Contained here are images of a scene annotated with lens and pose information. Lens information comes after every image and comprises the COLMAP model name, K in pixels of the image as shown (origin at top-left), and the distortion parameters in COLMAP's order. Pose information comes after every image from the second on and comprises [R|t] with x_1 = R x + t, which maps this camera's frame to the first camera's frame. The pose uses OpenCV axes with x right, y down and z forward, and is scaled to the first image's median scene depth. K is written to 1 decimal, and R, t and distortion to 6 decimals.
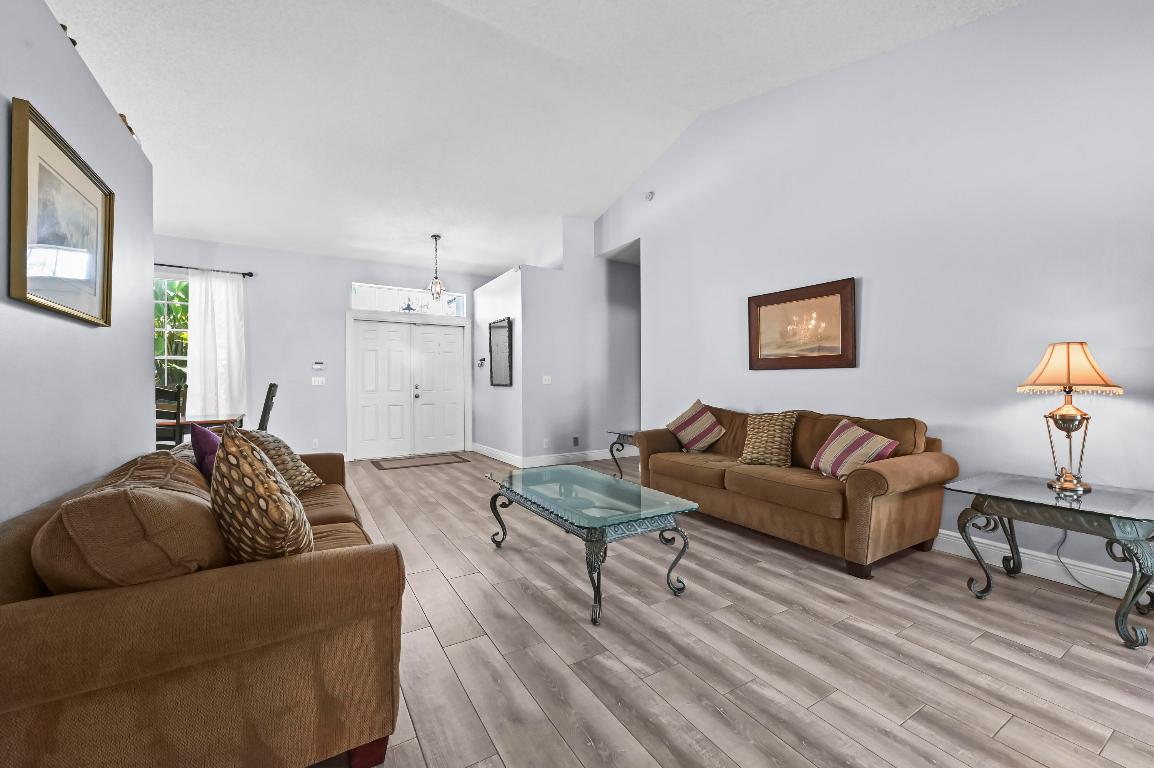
lens RADIAL K [[462.5, 0, 583.0], [0, 462.5, 375.1], [0, 0, 1]] dist [0.010058, -0.000072]
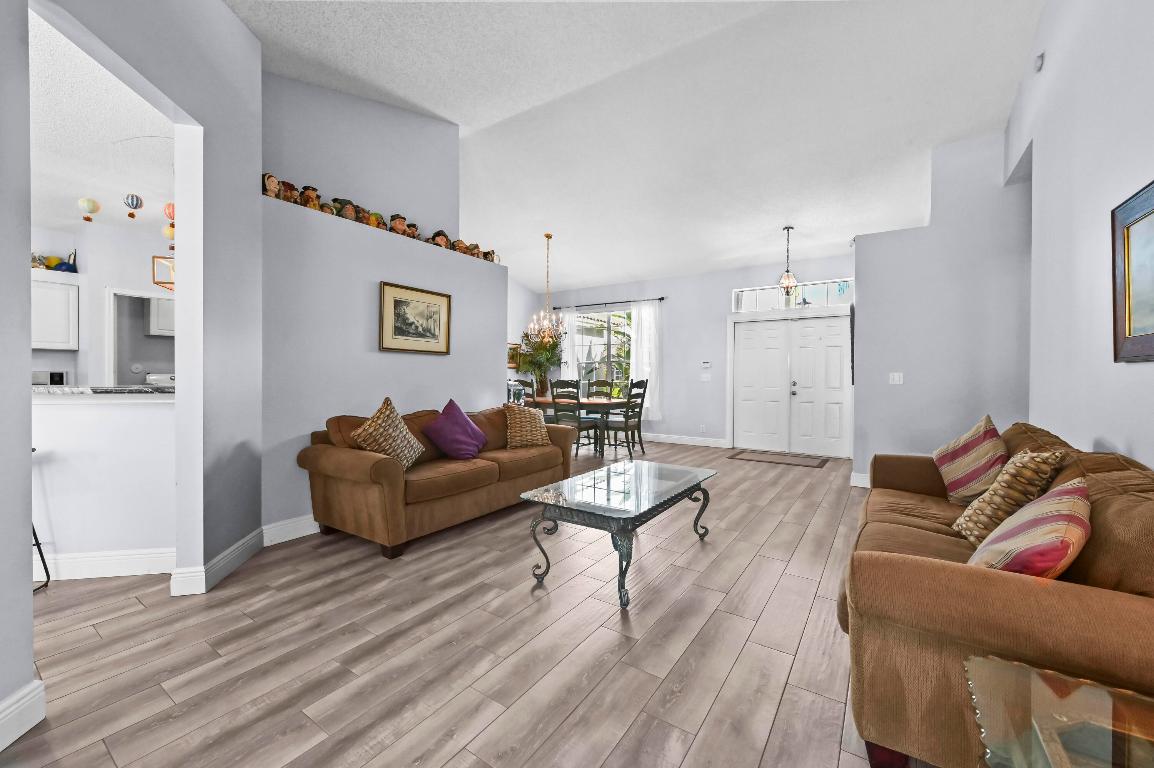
lens RADIAL K [[462.5, 0, 567.7], [0, 462.5, 377.9], [0, 0, 1]] dist [0.010058, -0.000072]
pose [[0.384562, 0.009622, -0.923049, 0.608423], [0.007236, 0.999884, 0.013438, -0.006157], [0.923071, -0.011847, 0.384447, 0.313012]]
